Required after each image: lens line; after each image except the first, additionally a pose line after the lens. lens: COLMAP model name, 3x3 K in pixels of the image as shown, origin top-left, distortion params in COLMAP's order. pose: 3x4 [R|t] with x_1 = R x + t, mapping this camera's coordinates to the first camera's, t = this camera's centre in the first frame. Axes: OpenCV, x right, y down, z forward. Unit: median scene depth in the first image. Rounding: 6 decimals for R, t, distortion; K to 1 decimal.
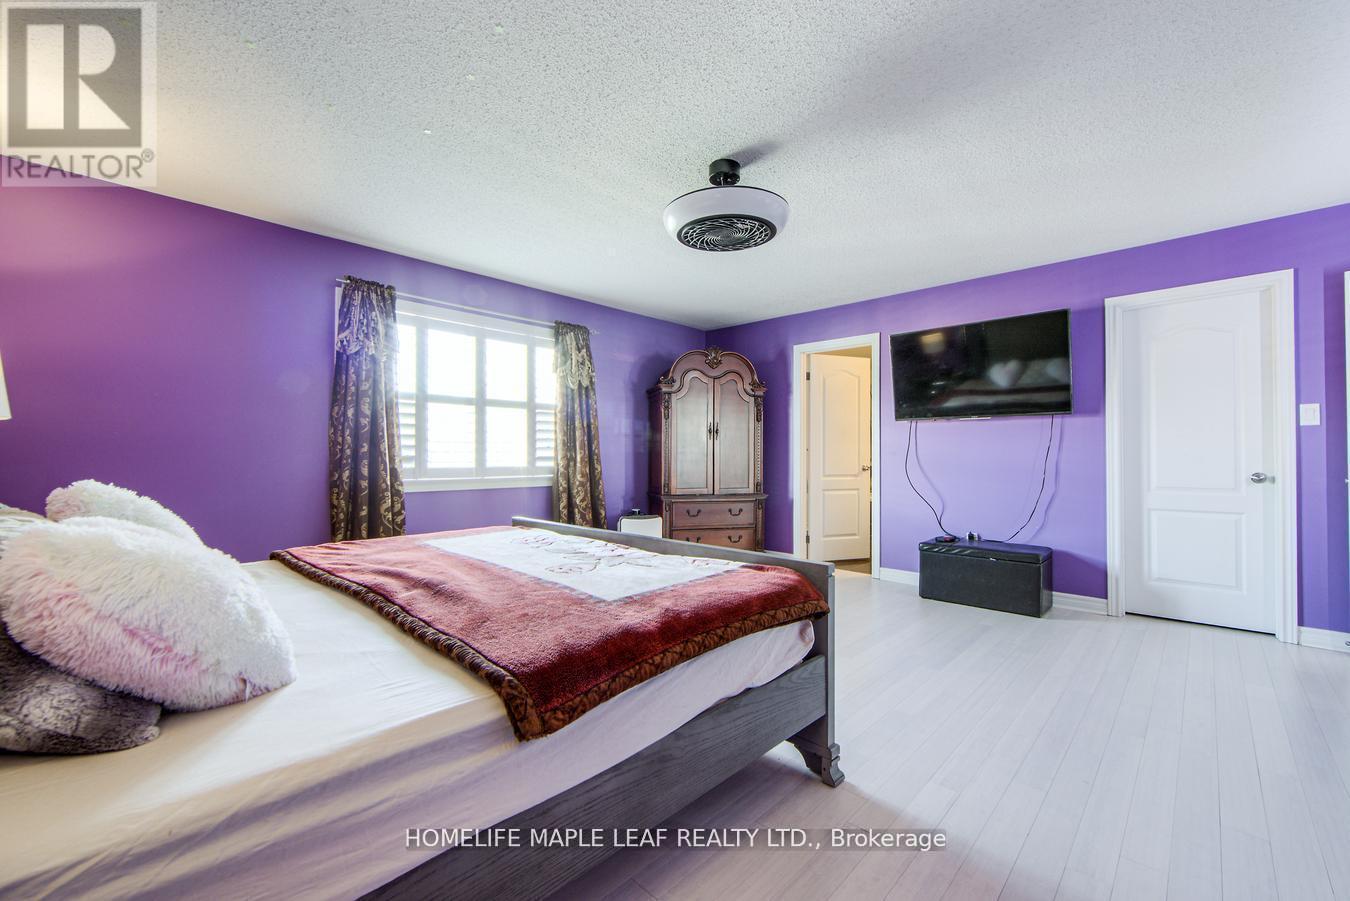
lens RADIAL K [[558.3, 0, 684.8], [0, 558.3, 453.1], [0, 0, 1]] dist [-0.001974, -0.000115]
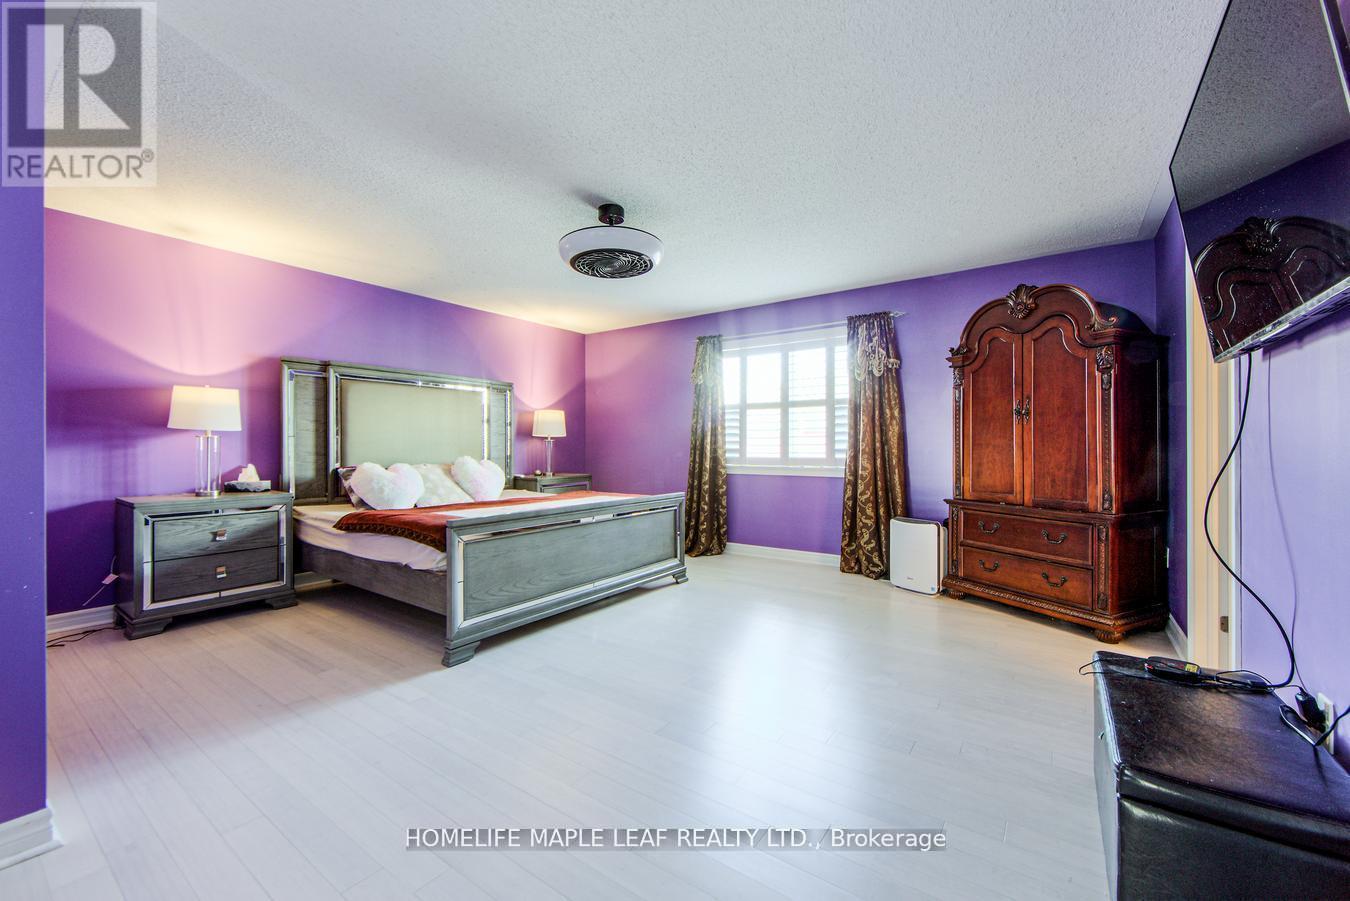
lens RADIAL K [[558.3, 0, 684.8], [0, 558.3, 453.1], [0, 0, 1]] dist [-0.001974, -0.000115]
pose [[0.152163, 0.005949, -0.988338, 0.799720], [0.006361, 0.999955, 0.006998, 0.005031], [0.988335, -0.007352, 0.152118, 0.583698]]
